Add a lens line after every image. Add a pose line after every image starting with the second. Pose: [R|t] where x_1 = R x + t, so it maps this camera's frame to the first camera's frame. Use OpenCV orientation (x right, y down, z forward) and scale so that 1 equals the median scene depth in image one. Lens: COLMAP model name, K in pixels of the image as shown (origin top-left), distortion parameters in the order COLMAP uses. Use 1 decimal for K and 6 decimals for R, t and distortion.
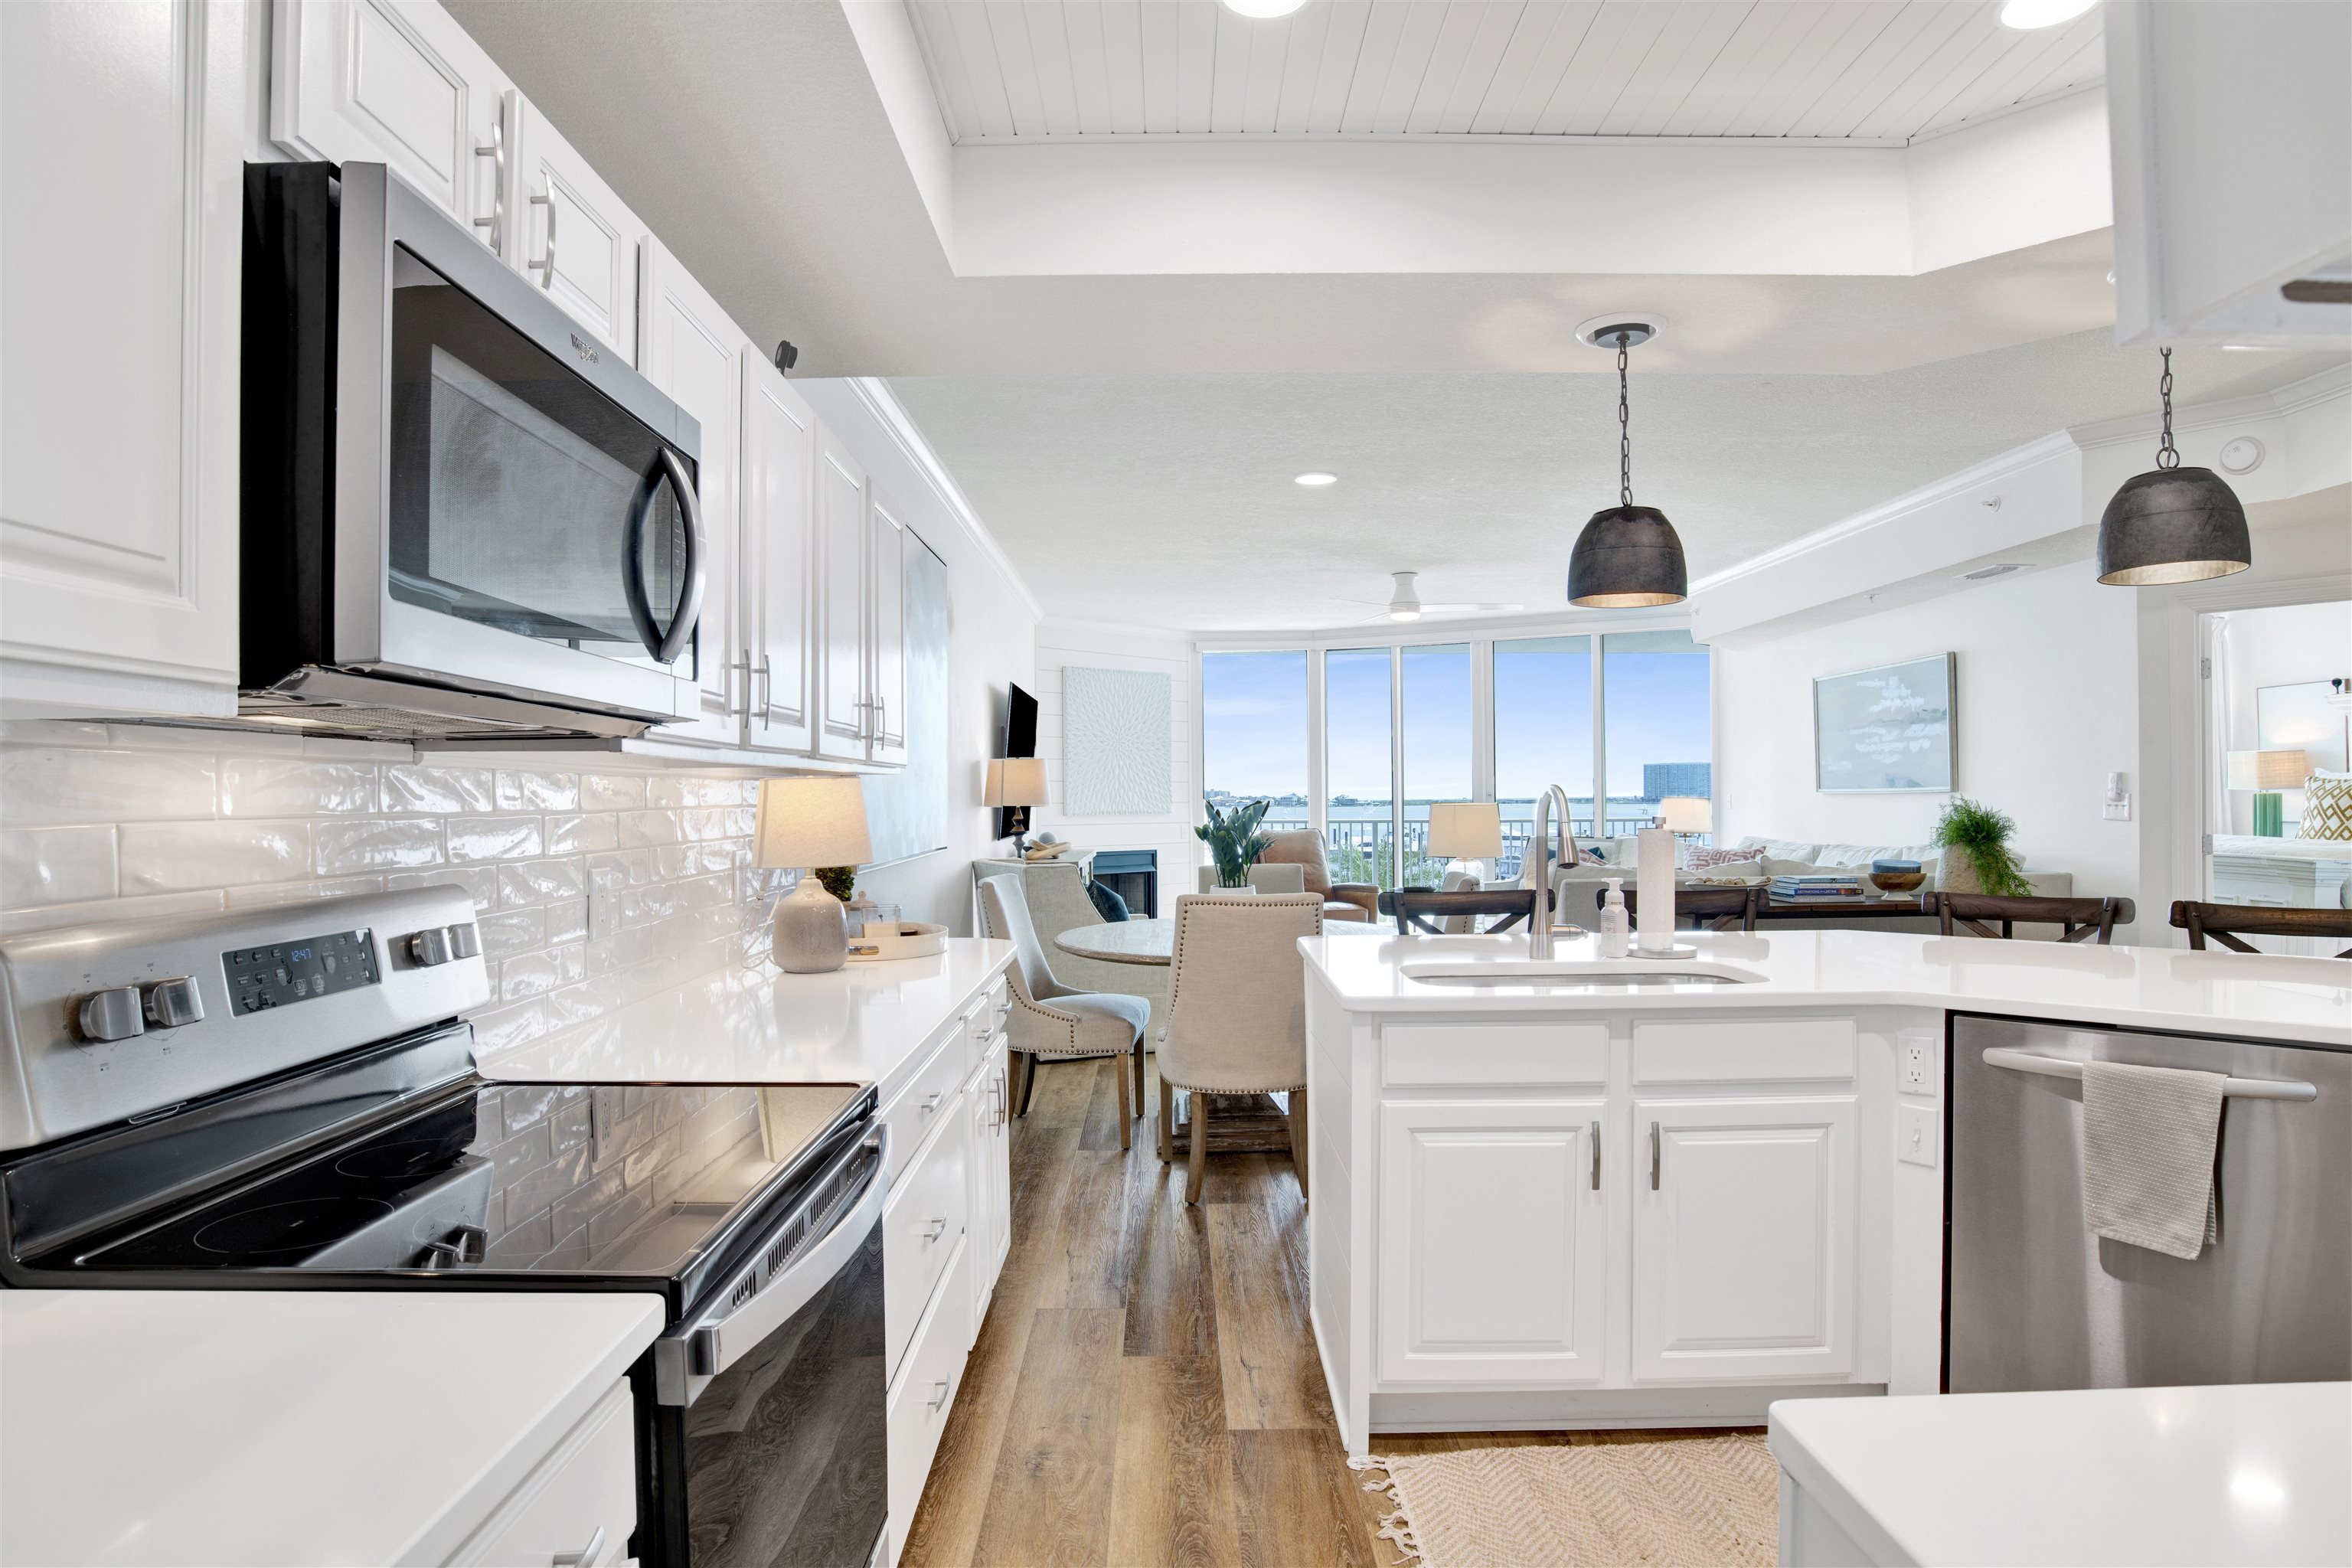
lens RADIAL K [[1348.5, 0, 1164.6], [0, 1348.5, 792.9], [0, 0, 1]] dist [-0.049025, 0.005188]
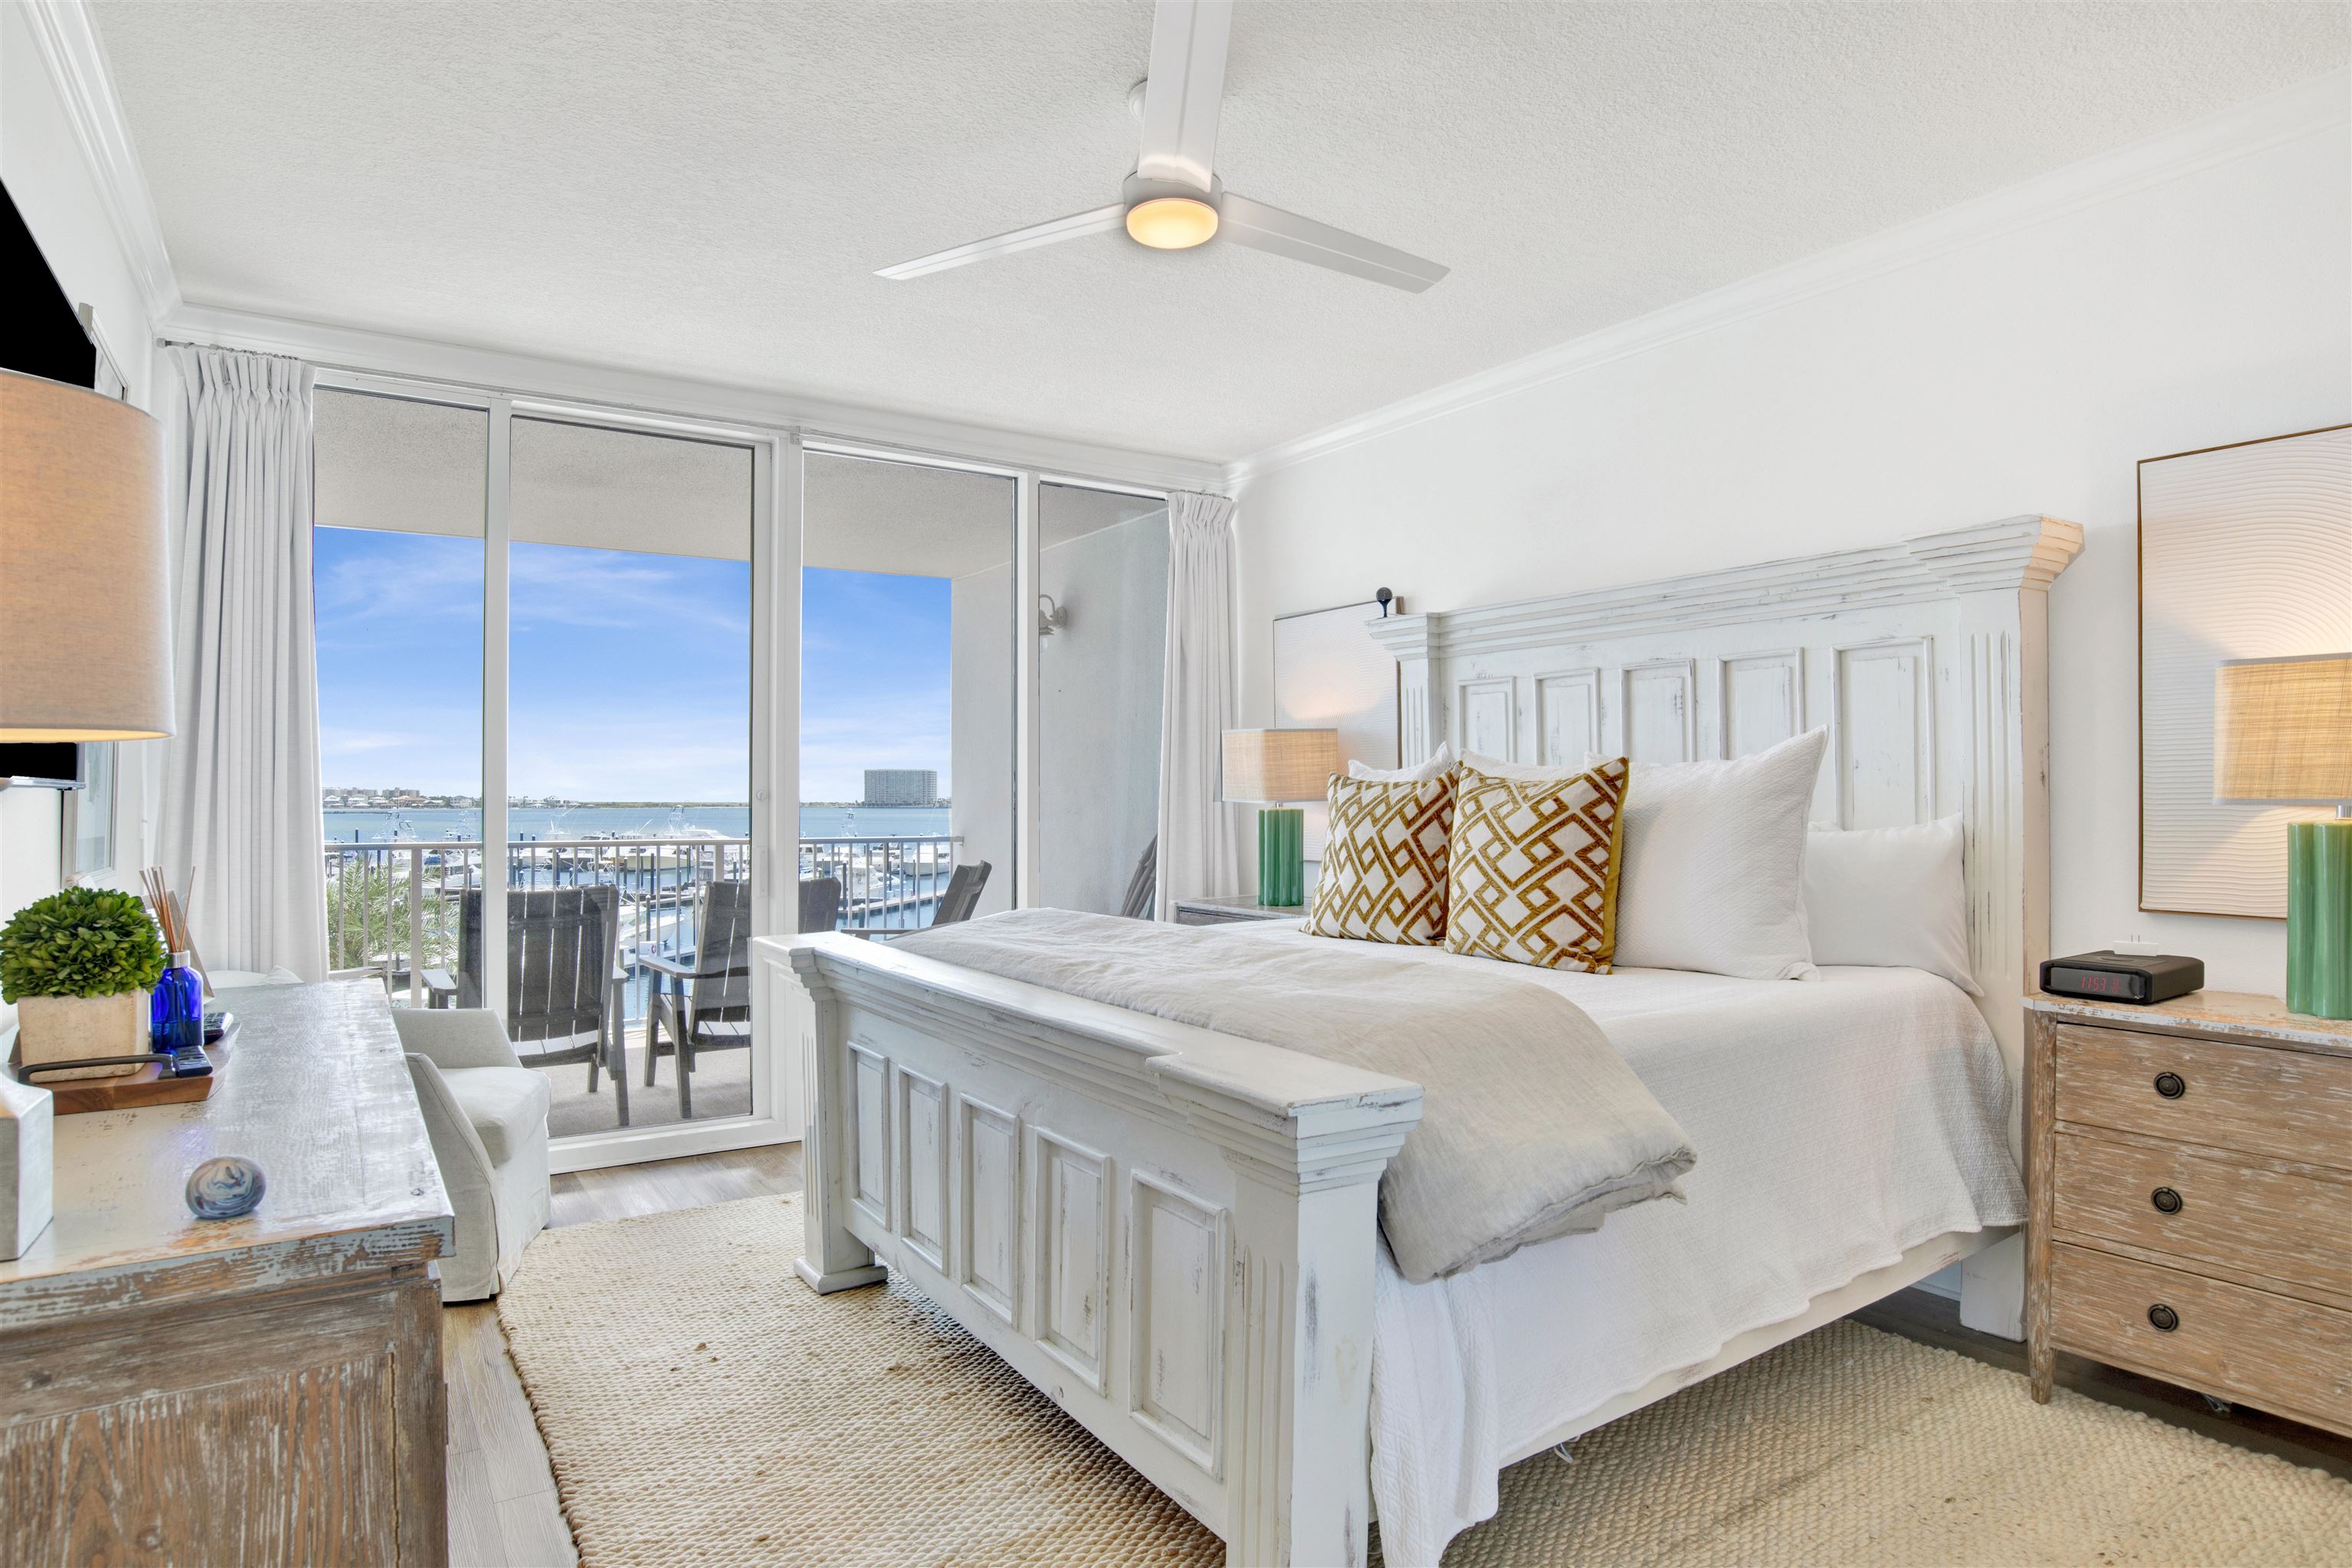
lens RADIAL K [[1286.6, 0, 1183.5], [0, 1286.6, 780.0], [0, 0, 1]] dist [-0.059816, 0.015206]
pose [[0.840974, 0.009716, 0.540988, 0.560147], [-0.002382, 0.999896, -0.014256, -0.004268], [-0.541070, 0.010701, 0.840910, 0.614853]]
